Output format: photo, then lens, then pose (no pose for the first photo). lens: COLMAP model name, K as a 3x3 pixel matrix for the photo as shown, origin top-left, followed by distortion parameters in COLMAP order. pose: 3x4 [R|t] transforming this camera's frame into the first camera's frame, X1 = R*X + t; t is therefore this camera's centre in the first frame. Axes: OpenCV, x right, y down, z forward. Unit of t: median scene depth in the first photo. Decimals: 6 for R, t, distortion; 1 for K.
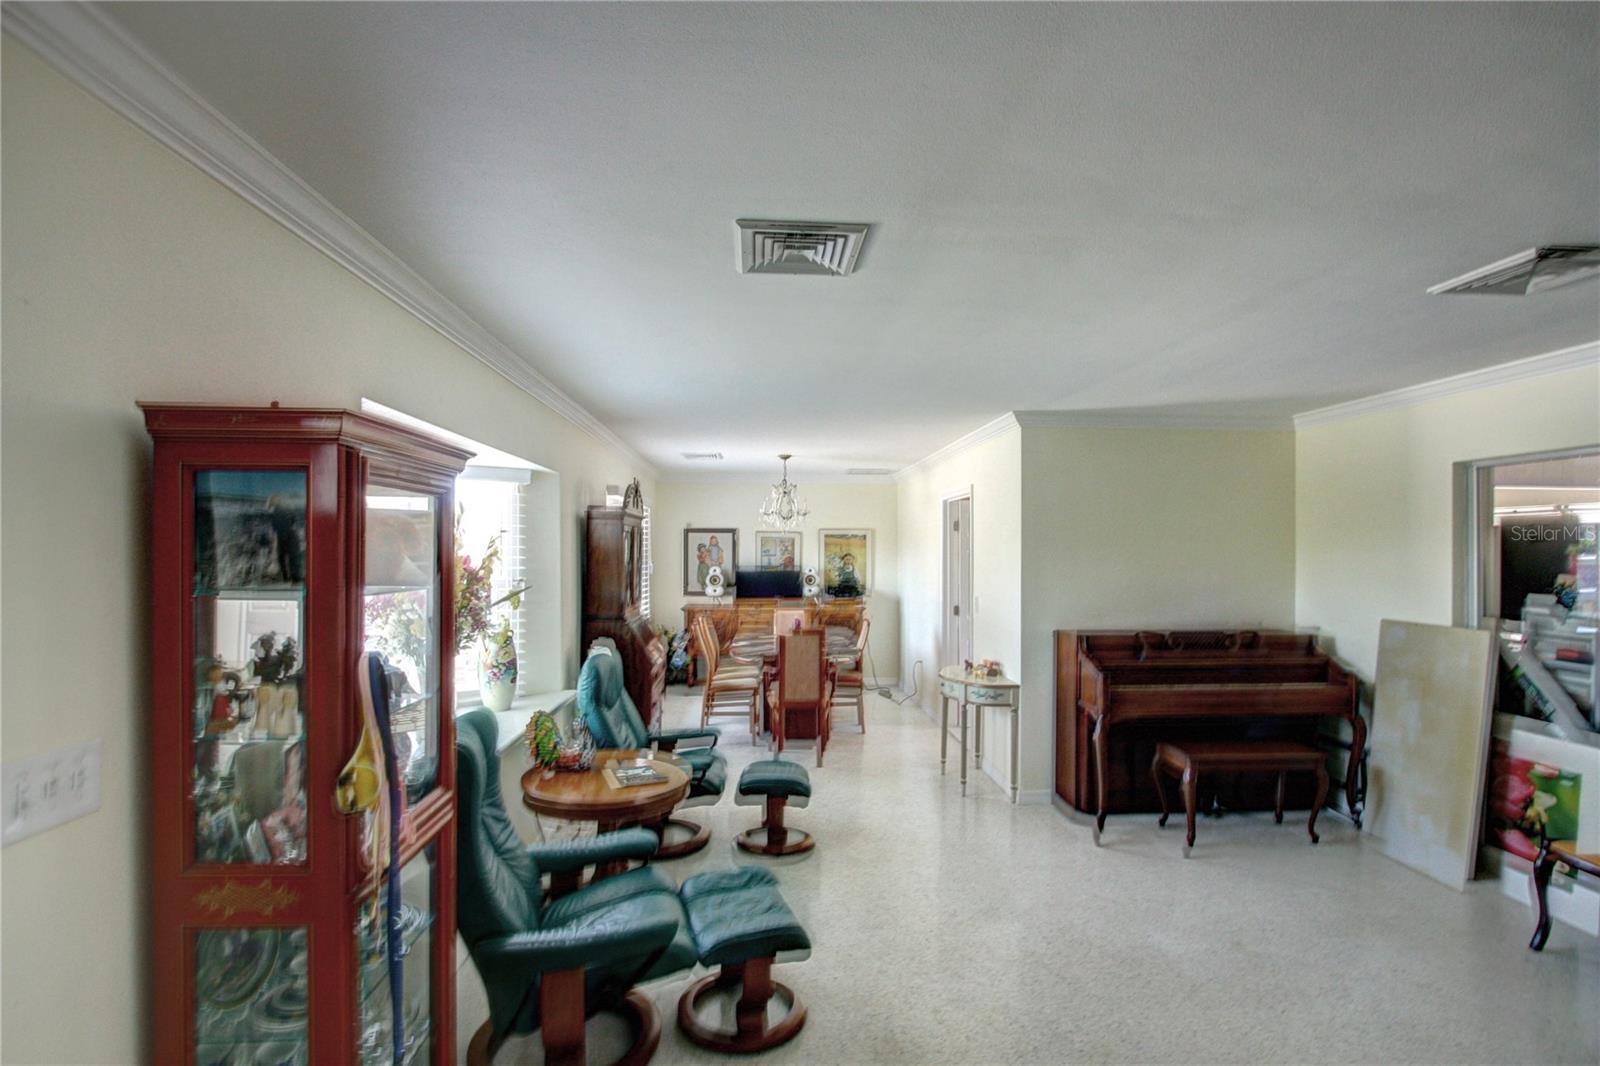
lens RADIAL K [[743.6, 0, 800.3], [0, 743.6, 539.9], [0, 0, 1]] dist [-0.015681, -0.000805]
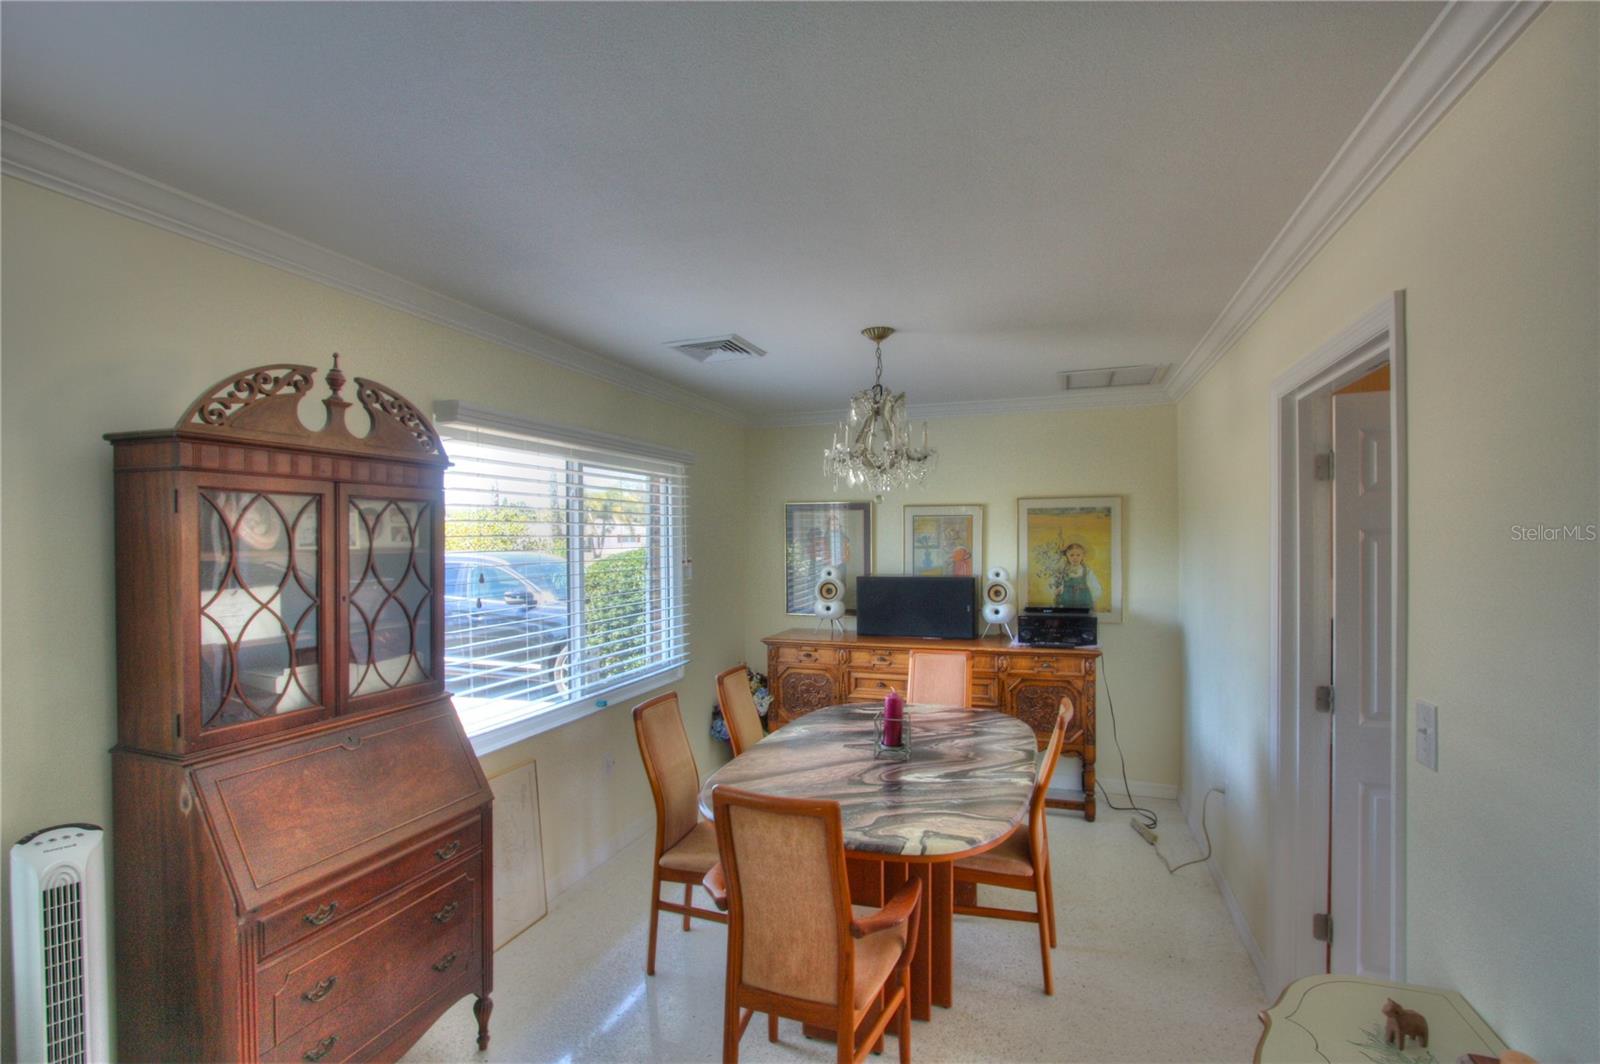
lens RADIAL K [[743.6, 0, 799.4], [0, 743.6, 533.8], [0, 0, 1]] dist [-0.015681, -0.000805]
pose [[0.917632, -0.003400, -0.397417, 0.094639], [0.006054, 0.999967, 0.005423, 0.007171], [0.397386, -0.007382, 0.917622, 0.456198]]
